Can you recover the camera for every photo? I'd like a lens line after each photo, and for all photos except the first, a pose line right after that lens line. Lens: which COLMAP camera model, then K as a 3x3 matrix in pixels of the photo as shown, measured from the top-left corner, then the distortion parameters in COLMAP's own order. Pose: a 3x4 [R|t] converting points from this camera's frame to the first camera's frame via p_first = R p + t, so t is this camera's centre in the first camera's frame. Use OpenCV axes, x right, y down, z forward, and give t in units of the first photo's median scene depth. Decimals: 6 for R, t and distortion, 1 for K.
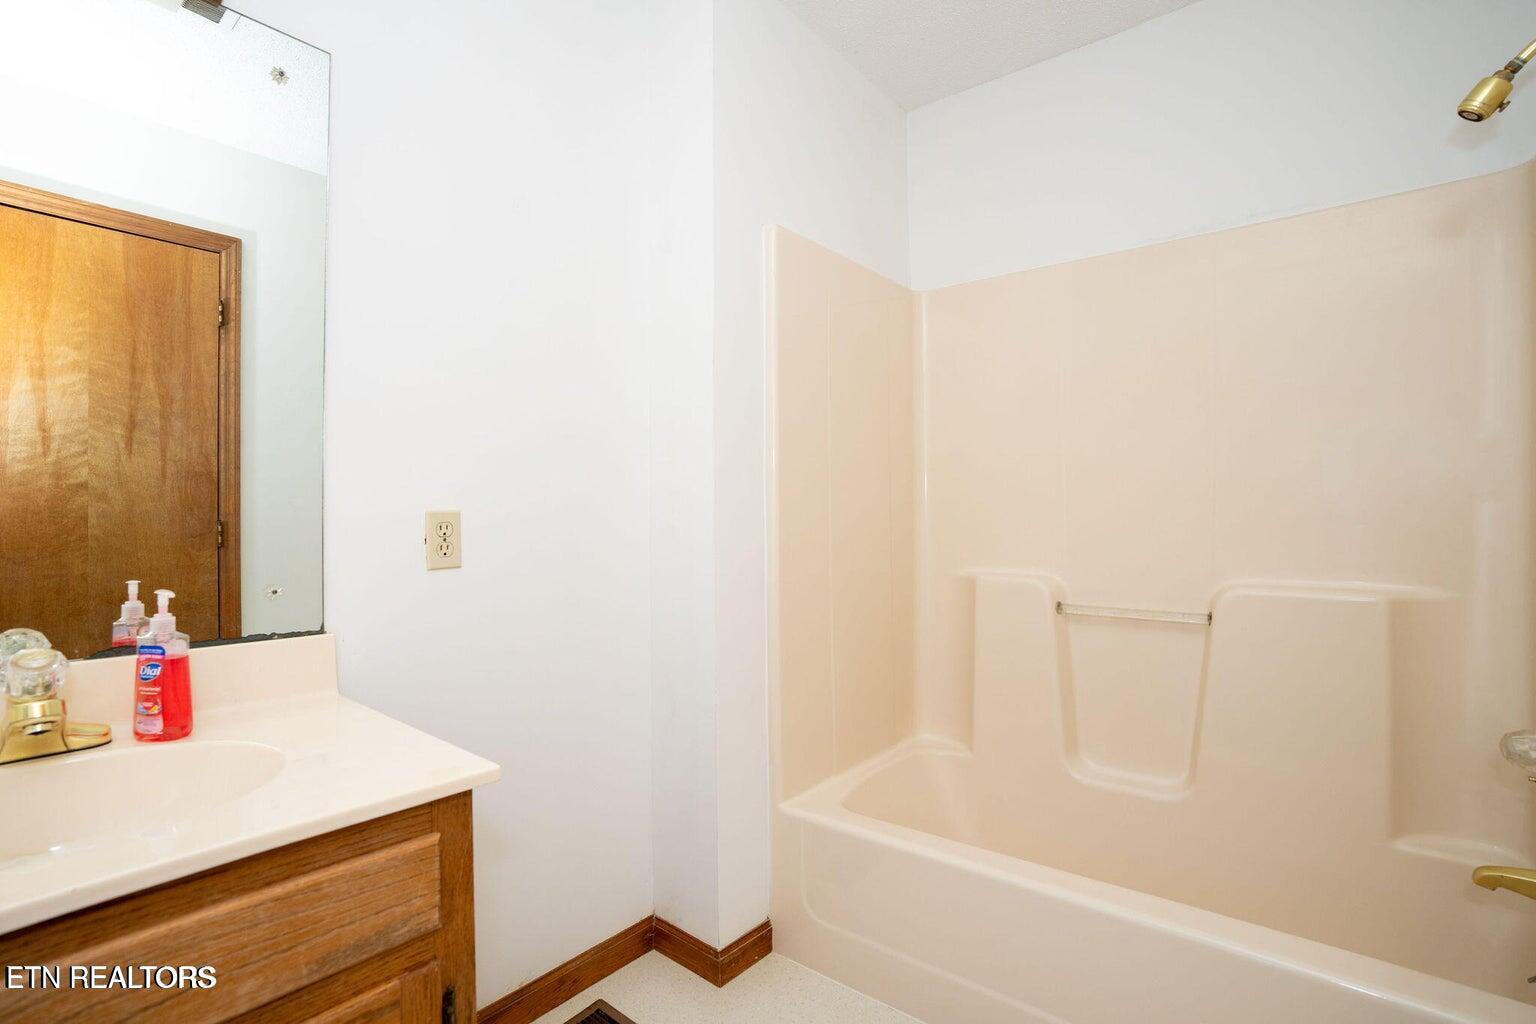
lens RADIAL K [[738.7, 0, 768.0], [0, 738.7, 512.0], [0, 0, 1]] dist [-0.034355, 0.000061]
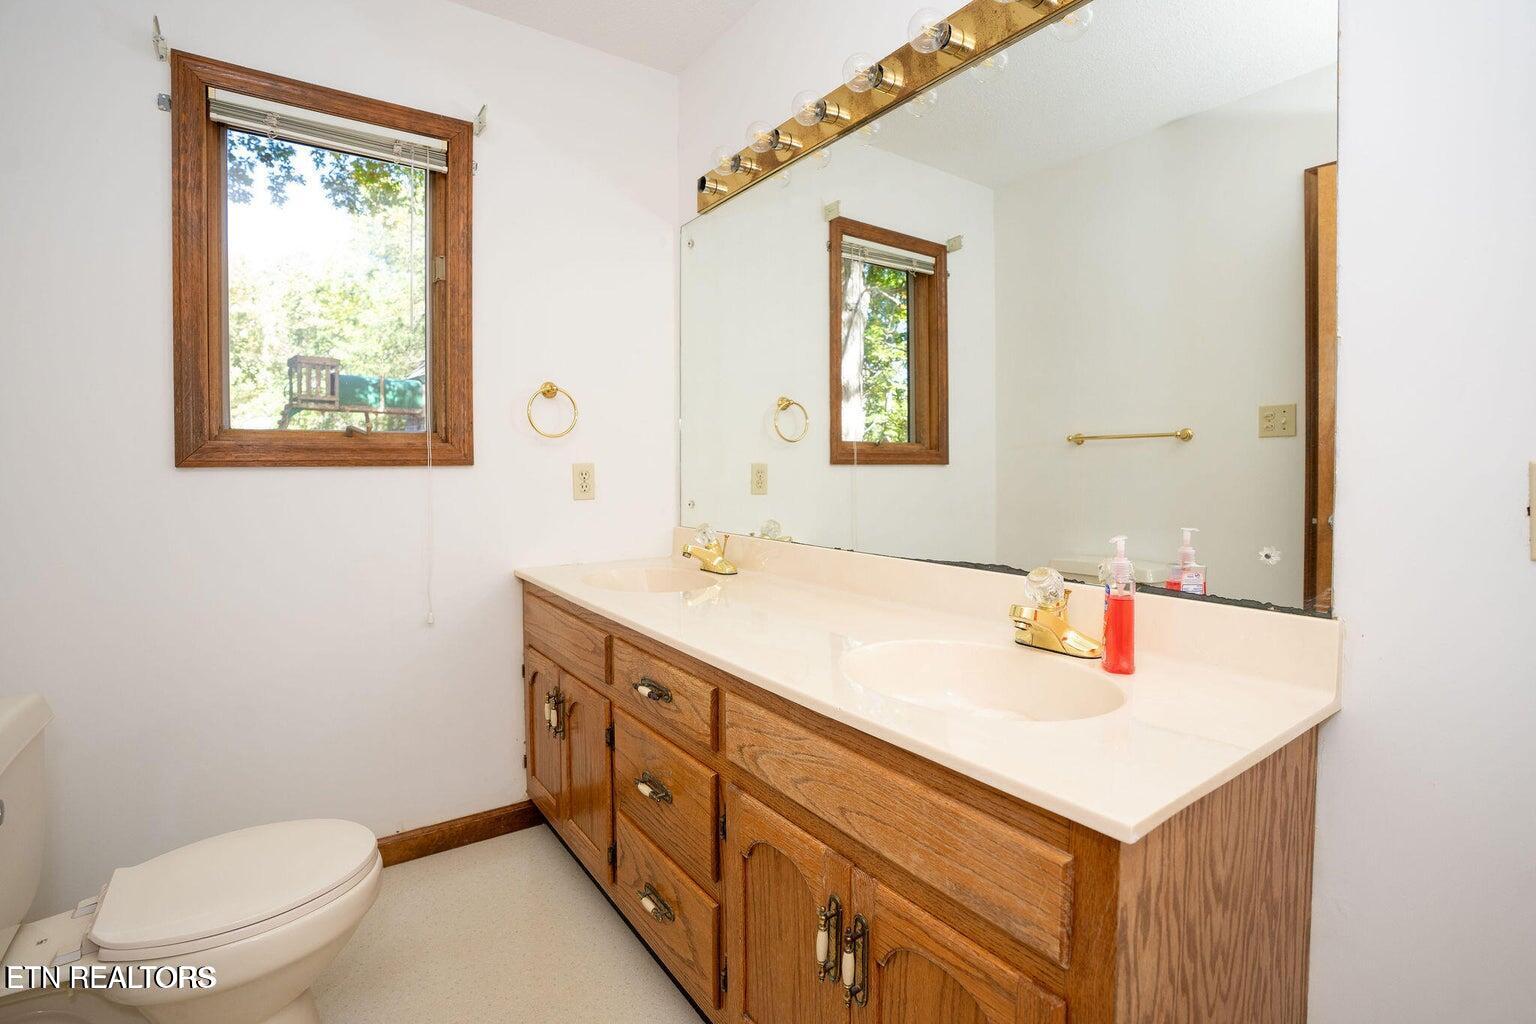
lens RADIAL K [[699.0, 0, 773.0], [0, 699.0, 503.5], [0, 0, 1]] dist [-0.058990, 0.022565]
pose [[-0.251107, 0.049924, -0.966671, 0.363574], [0.003632, 0.998711, 0.050635, 0.005228], [0.967953, 0.009204, -0.250965, 0.896567]]
